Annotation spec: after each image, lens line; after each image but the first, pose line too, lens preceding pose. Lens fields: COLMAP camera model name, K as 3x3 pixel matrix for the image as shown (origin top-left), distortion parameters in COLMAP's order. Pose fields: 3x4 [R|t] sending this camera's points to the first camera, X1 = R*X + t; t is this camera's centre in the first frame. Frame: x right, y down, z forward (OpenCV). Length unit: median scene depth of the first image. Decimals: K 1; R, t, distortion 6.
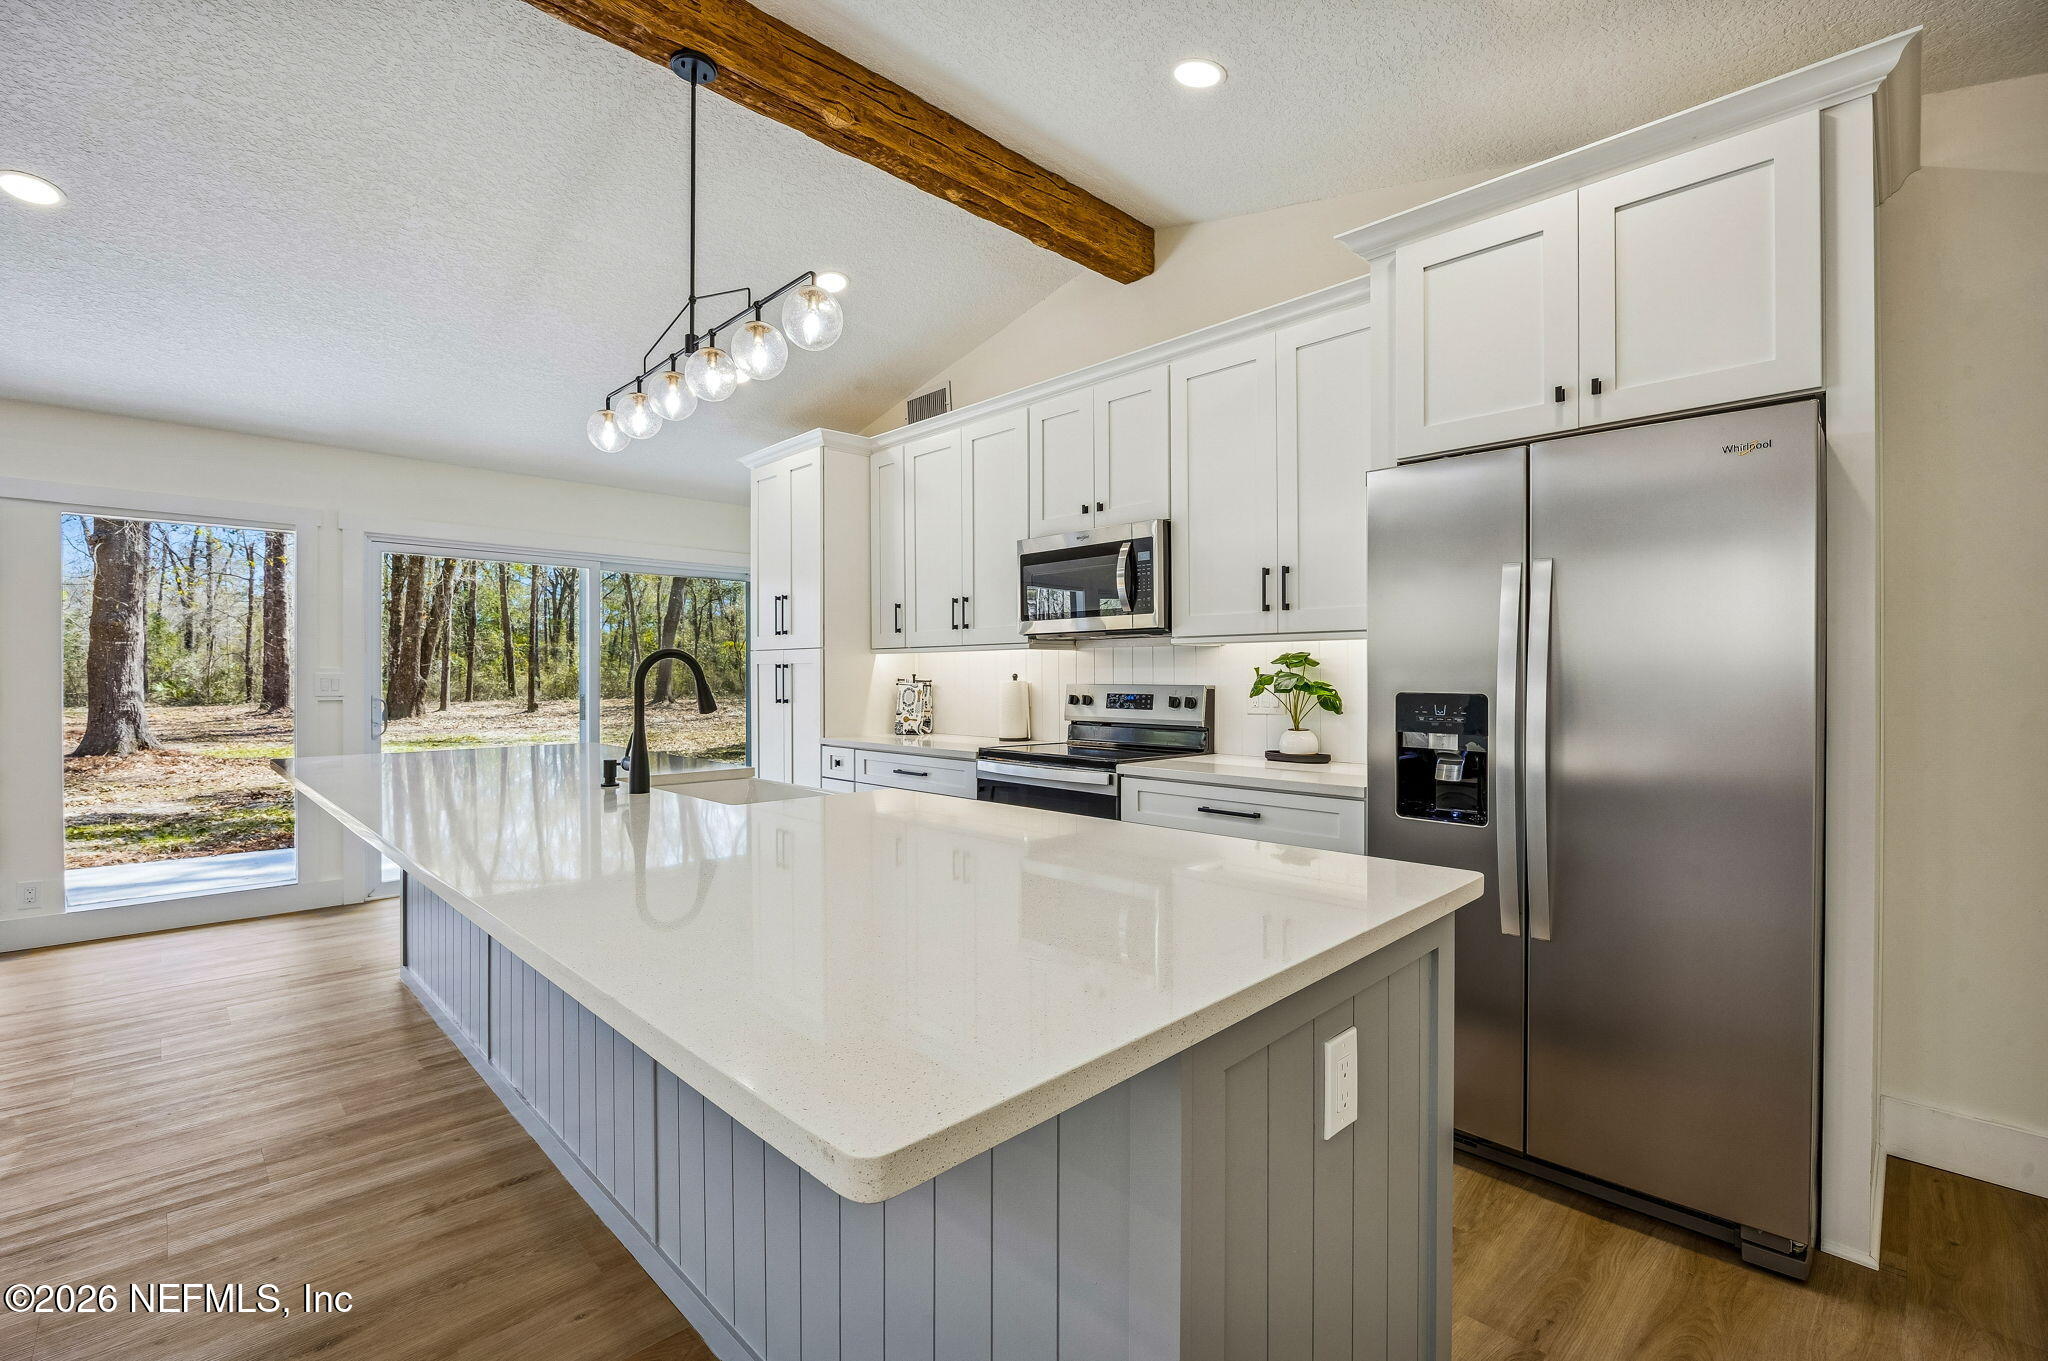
lens RADIAL K [[896.3, 0, 1013.9], [0, 896.3, 677.3], [0, 0, 1]] dist [-0.019129, 0.001856]
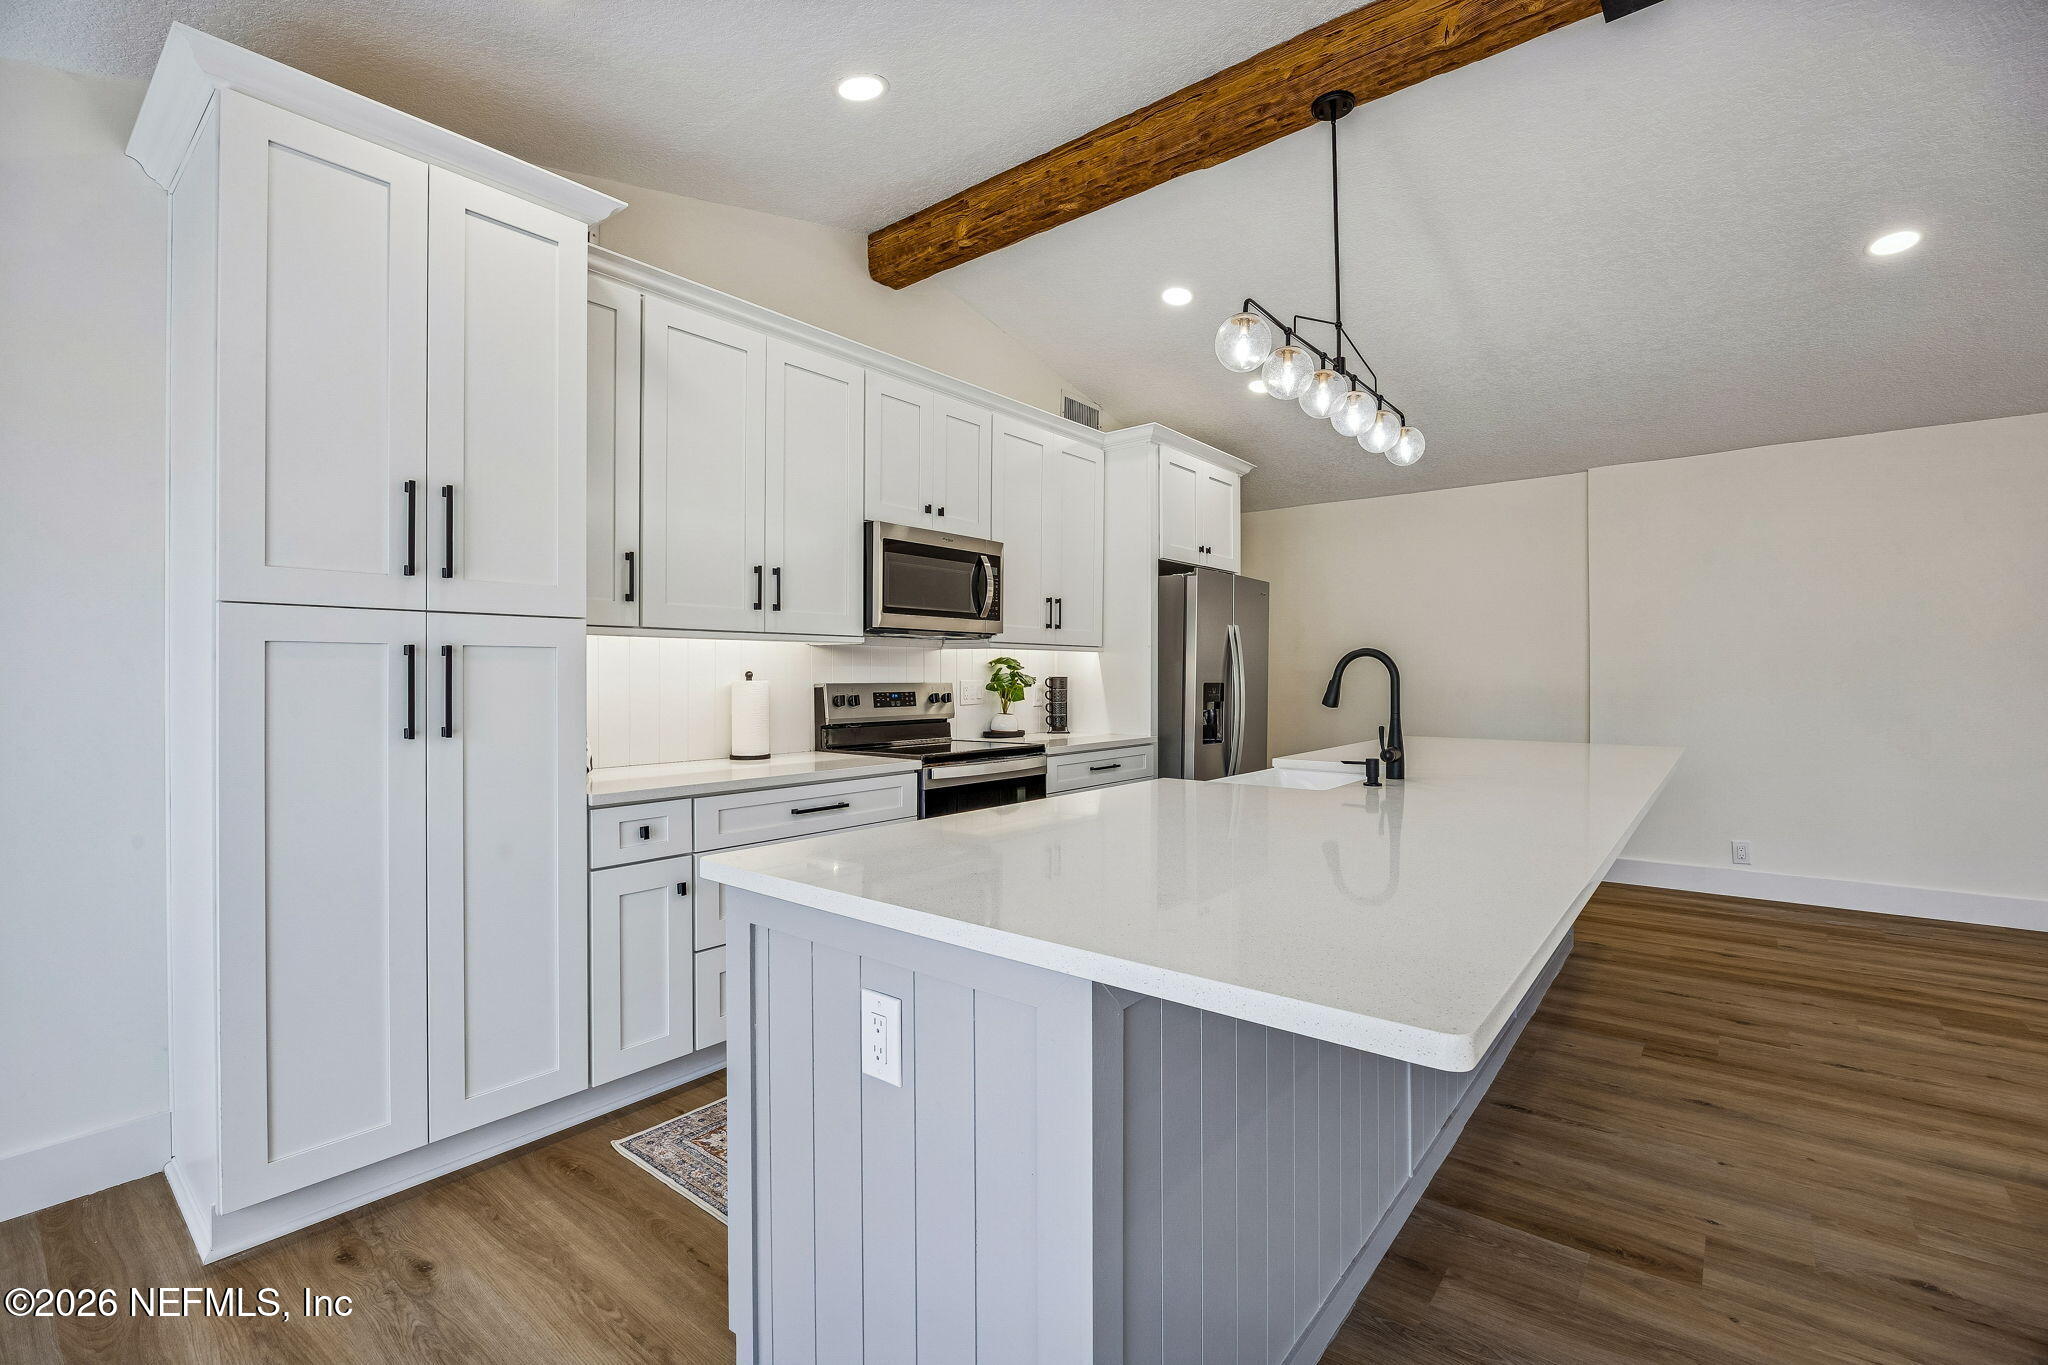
lens RADIAL K [[896.3, 0, 1022.8], [0, 896.3, 677.2], [0, 0, 1]] dist [-0.019129, 0.001856]
pose [[-0.115398, 0.000550, 0.993319, -0.982370], [0.002253, 0.999997, -0.000292, 0.002165], [-0.993317, 0.002205, -0.115399, 1.063314]]
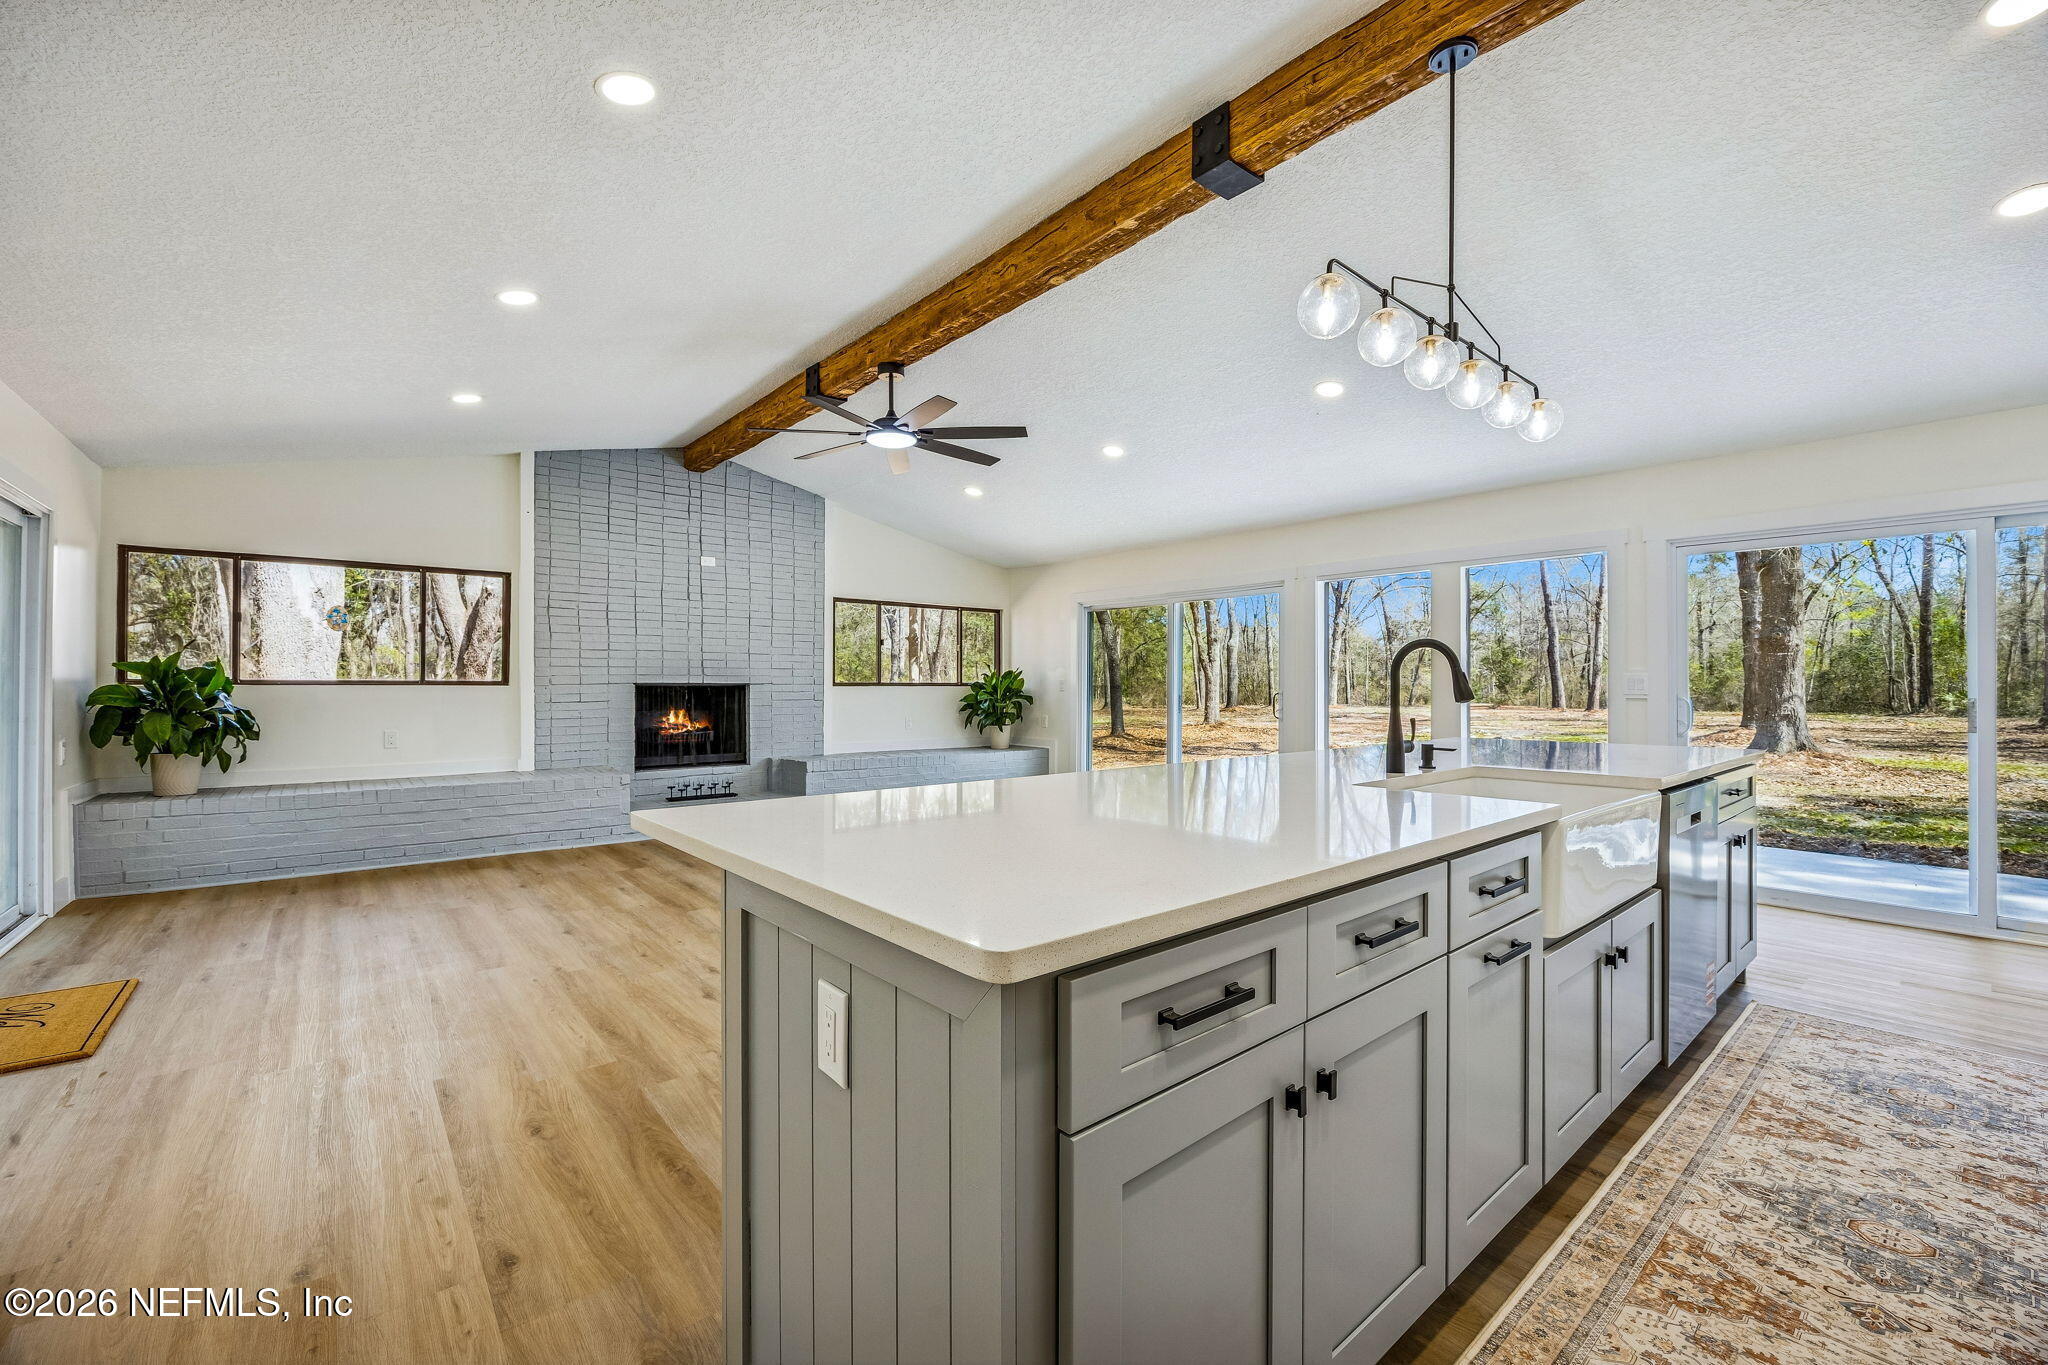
lens RADIAL K [[838.6, 0, 1020.4], [0, 838.6, 682.7], [0, 0, 1]] dist [-0.014298, 0.000687]
pose [[-0.076779, -0.003889, -0.997041, 0.428138], [-0.002878, 0.999989, -0.003679, 0.016144], [0.997044, 0.002587, -0.076789, 0.416177]]
